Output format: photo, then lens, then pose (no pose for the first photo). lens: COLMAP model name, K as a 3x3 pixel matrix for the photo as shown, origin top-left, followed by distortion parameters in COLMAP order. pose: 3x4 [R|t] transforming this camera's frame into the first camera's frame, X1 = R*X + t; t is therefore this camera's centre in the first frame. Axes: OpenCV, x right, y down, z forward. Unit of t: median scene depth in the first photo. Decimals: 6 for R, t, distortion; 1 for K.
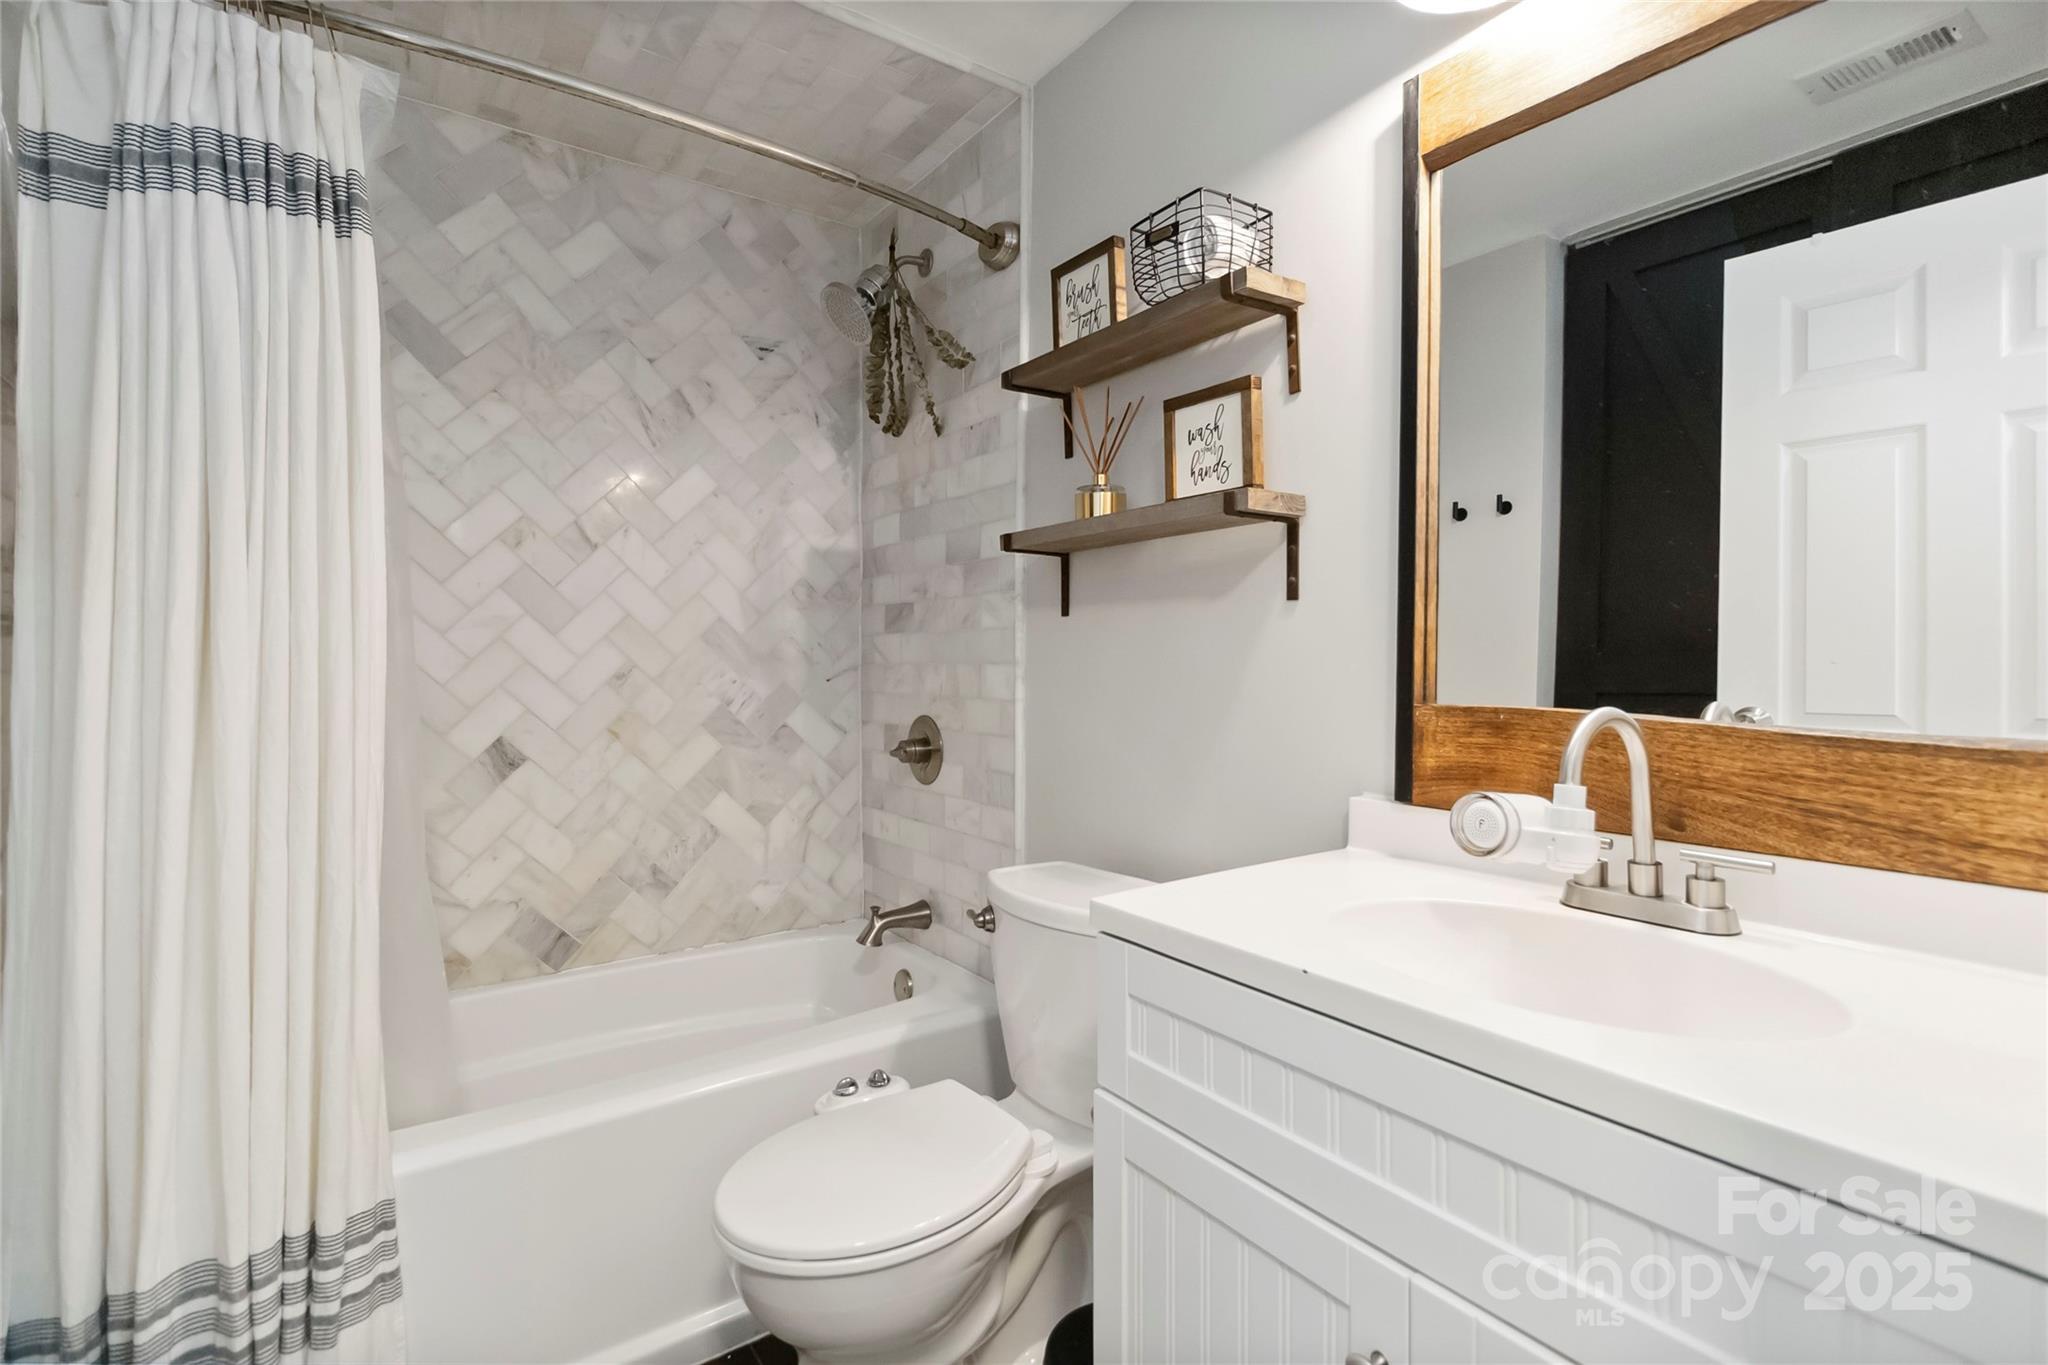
lens RADIAL K [[950.0, 0, 1030.0], [0, 950.0, 679.4], [0, 0, 1]] dist [-0.000241, 0.001458]
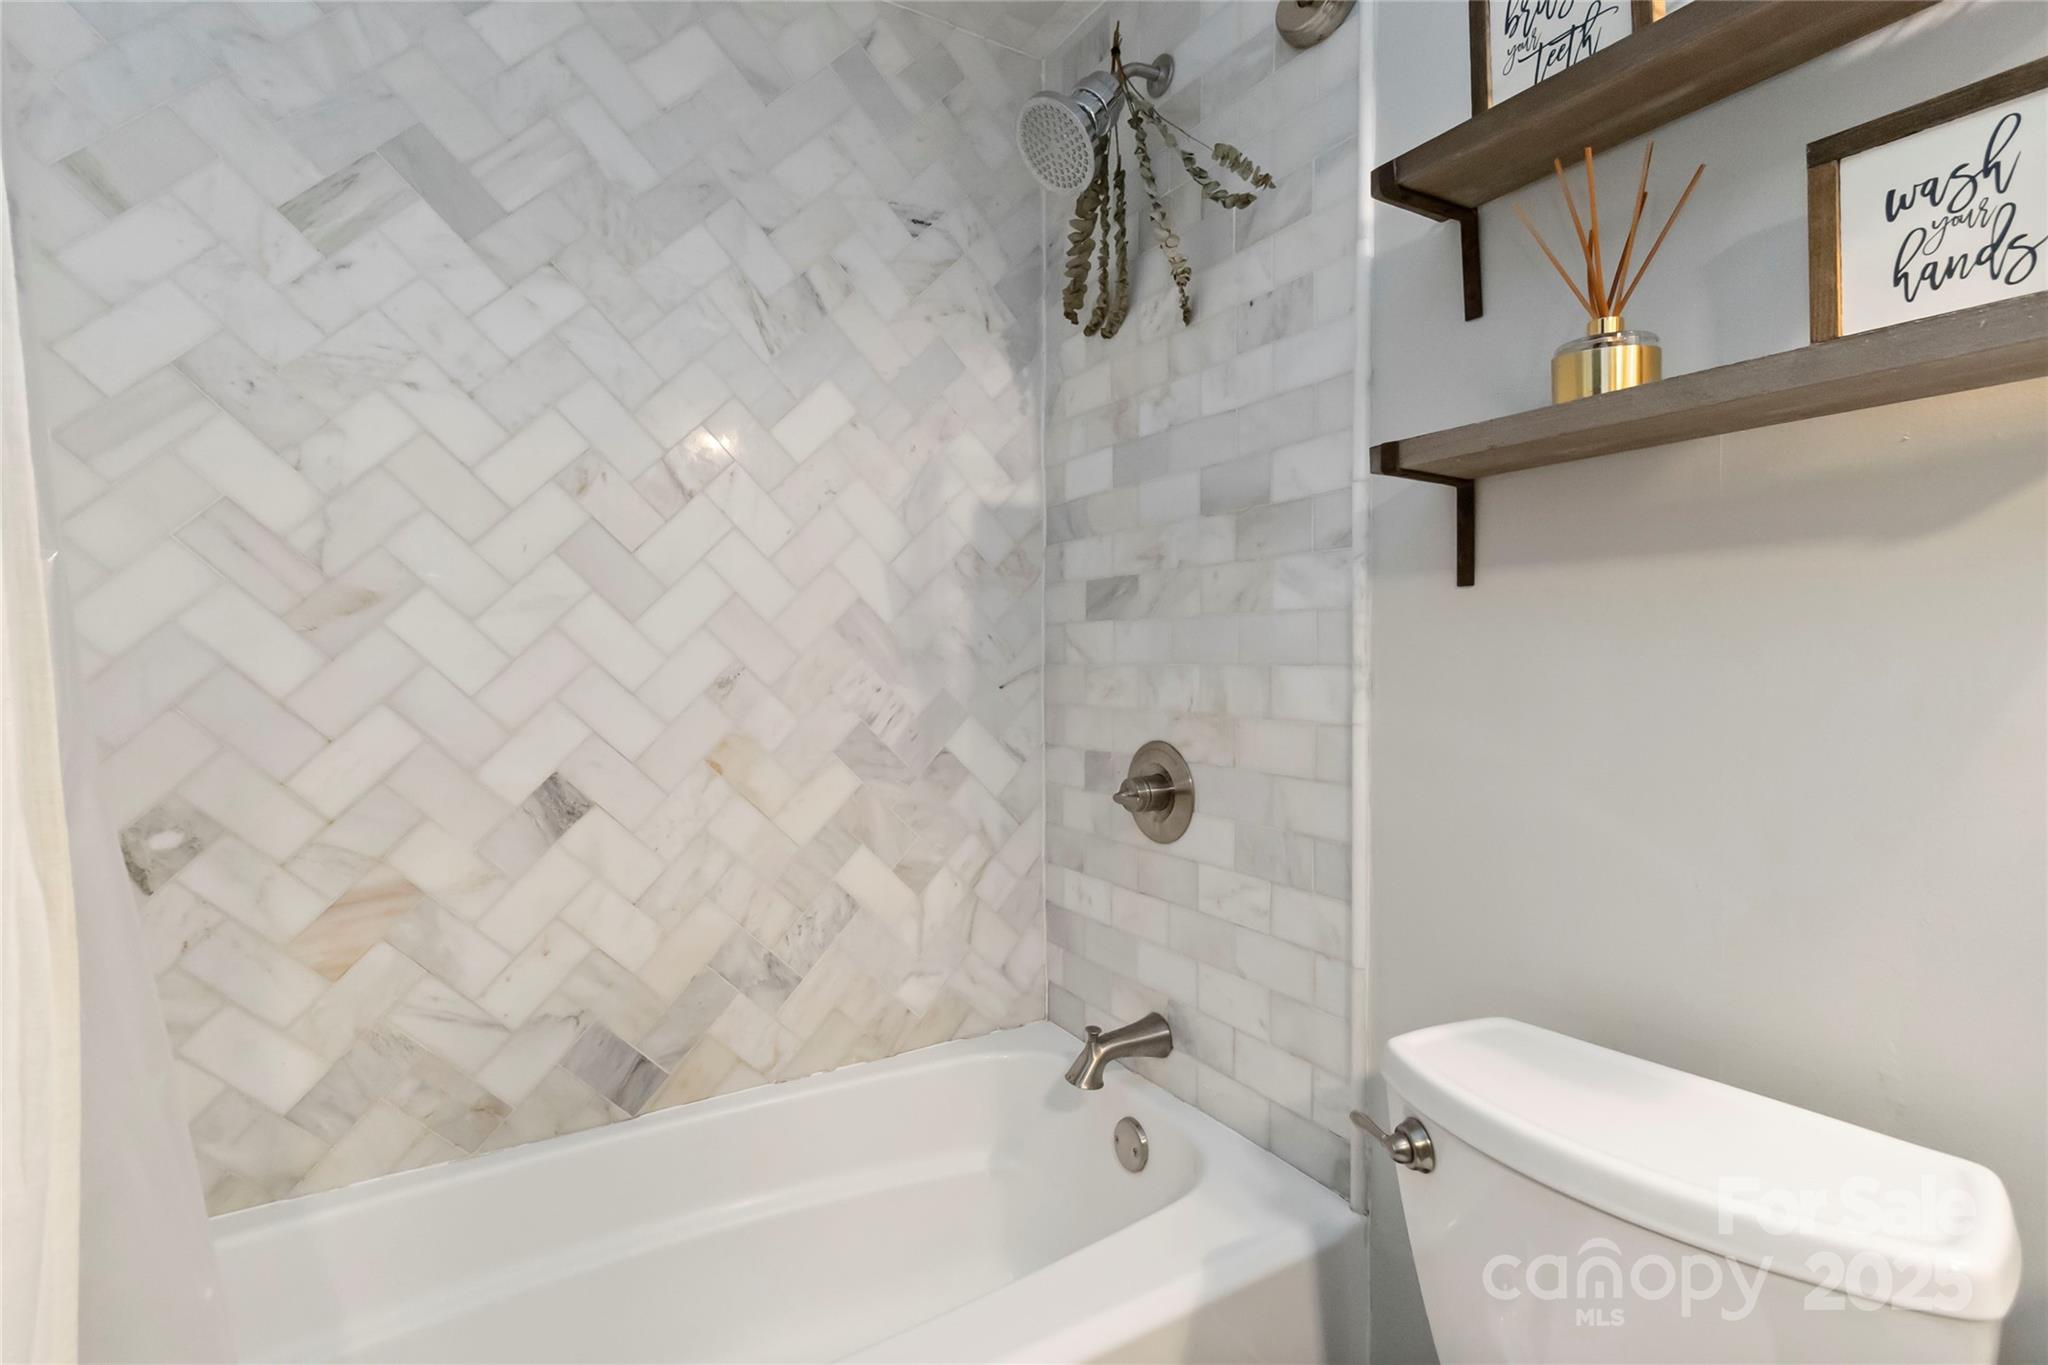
lens RADIAL K [[950.0, 0, 1018.4], [0, 950.0, 669.0], [0, 0, 1]] dist [-0.000241, 0.001458]
pose [[0.997076, 0.000242, -0.076414, -0.167453], [-0.000839, 0.999969, -0.007781, -0.008406], [0.076410, 0.007822, 0.997046, 0.332194]]
